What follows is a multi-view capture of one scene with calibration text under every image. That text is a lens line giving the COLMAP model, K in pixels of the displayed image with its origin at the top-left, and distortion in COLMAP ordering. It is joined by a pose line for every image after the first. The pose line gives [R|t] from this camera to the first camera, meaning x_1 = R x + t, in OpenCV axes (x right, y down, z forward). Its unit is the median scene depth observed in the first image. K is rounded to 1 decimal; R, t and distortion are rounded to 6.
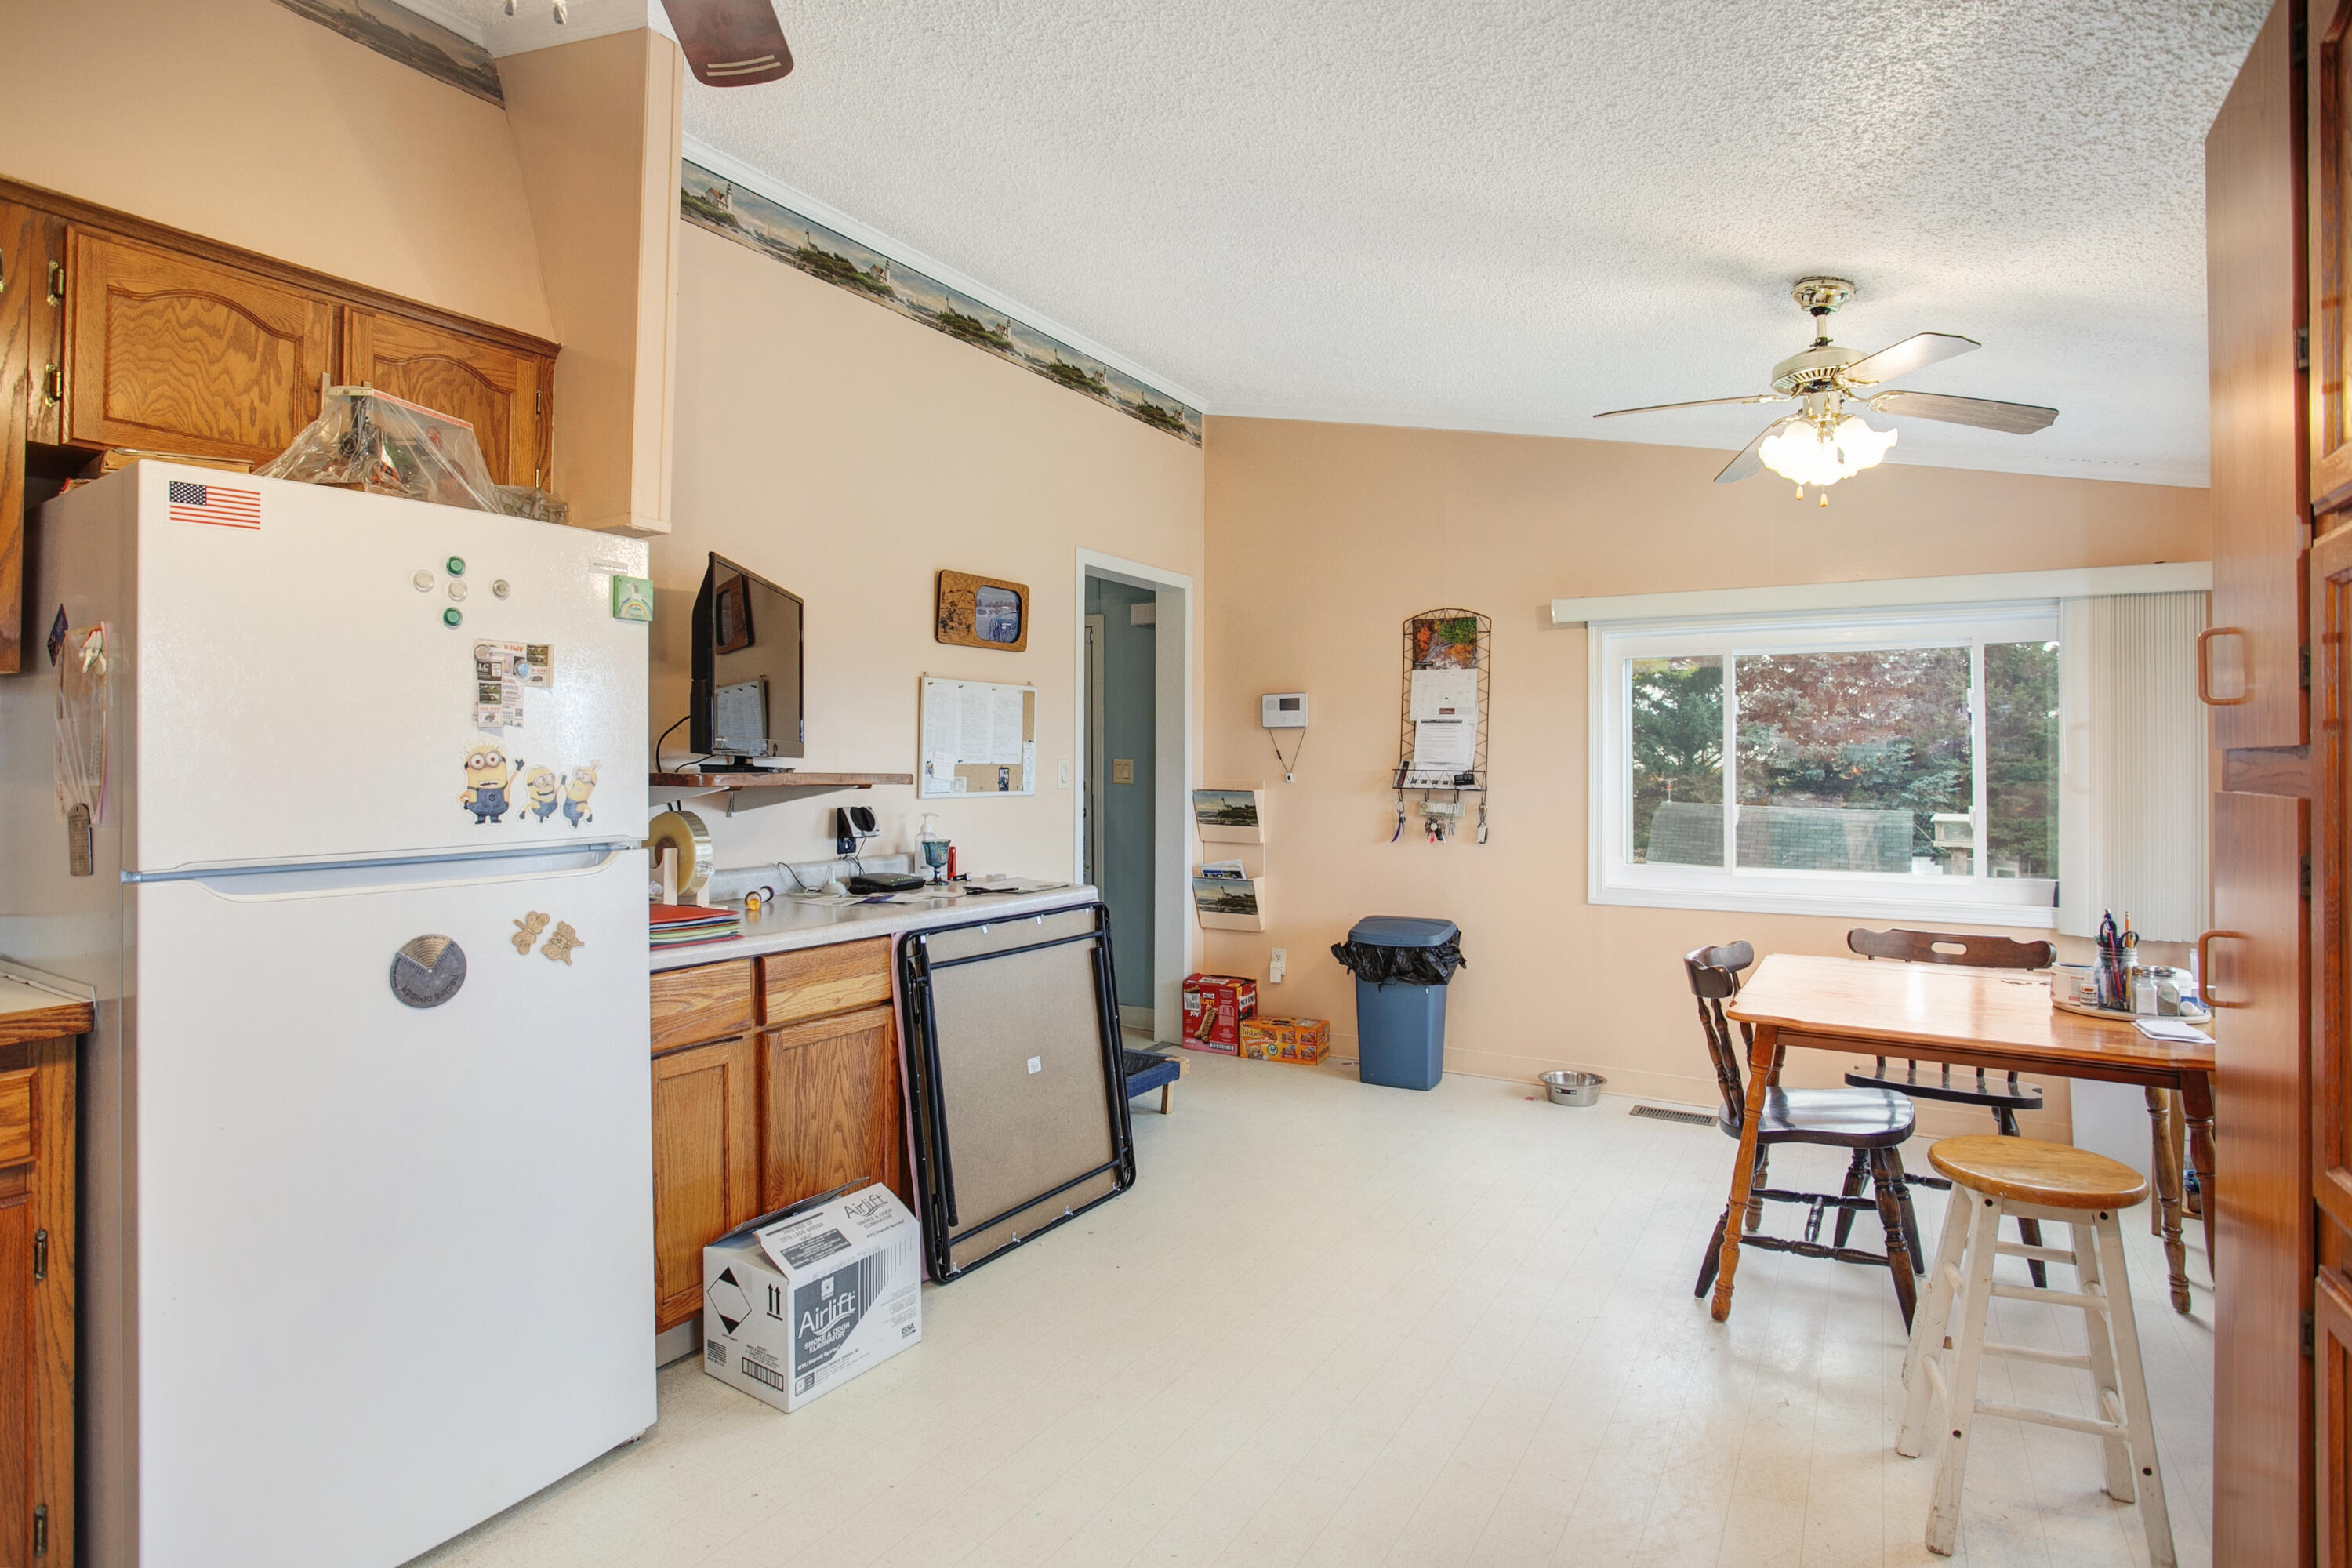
lens RADIAL K [[1164.5, 0, 1181.7], [0, 1164.5, 744.4], [0, 0, 1]] dist [-0.035758, 0.000248]
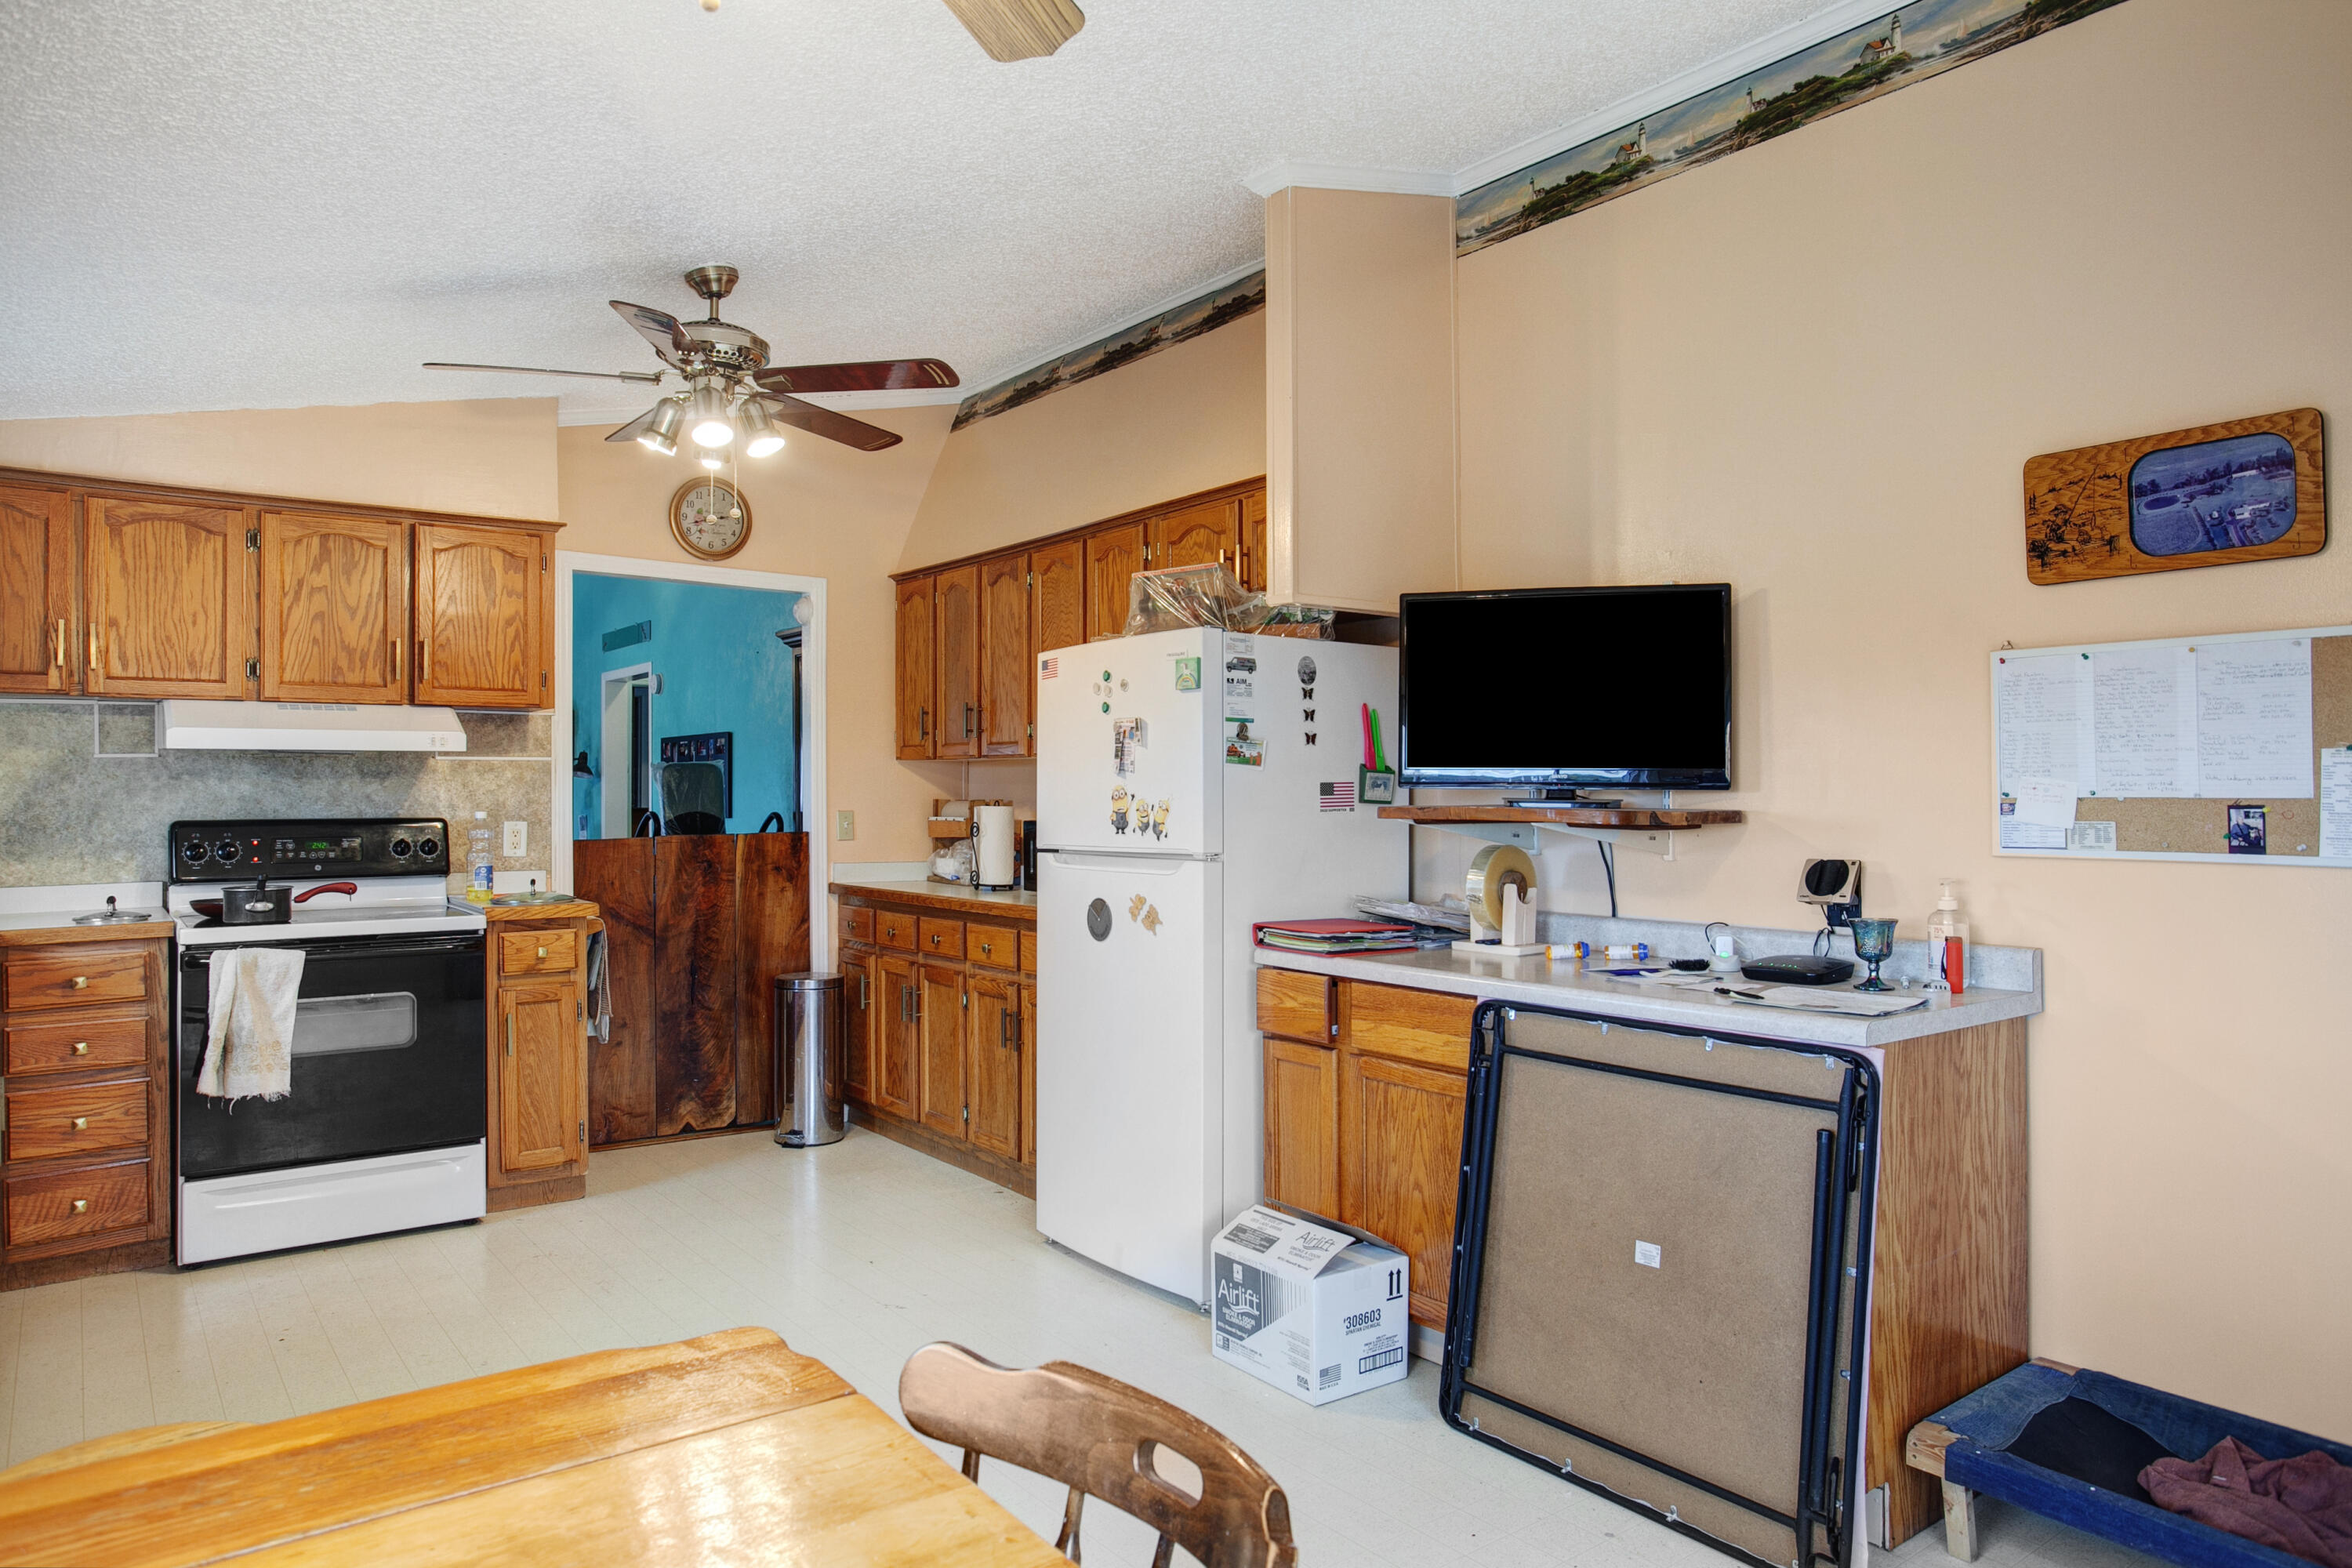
lens RADIAL K [[1472.5, 0, 1172.4], [0, 1472.5, 784.3], [0, 0, 1]] dist [-0.023989, 0.000900]
pose [[-0.353392, -0.009670, -0.935425, 0.996479], [0.013701, 0.999786, -0.015511, 0.025212], [0.935375, -0.018297, -0.353184, 1.395789]]
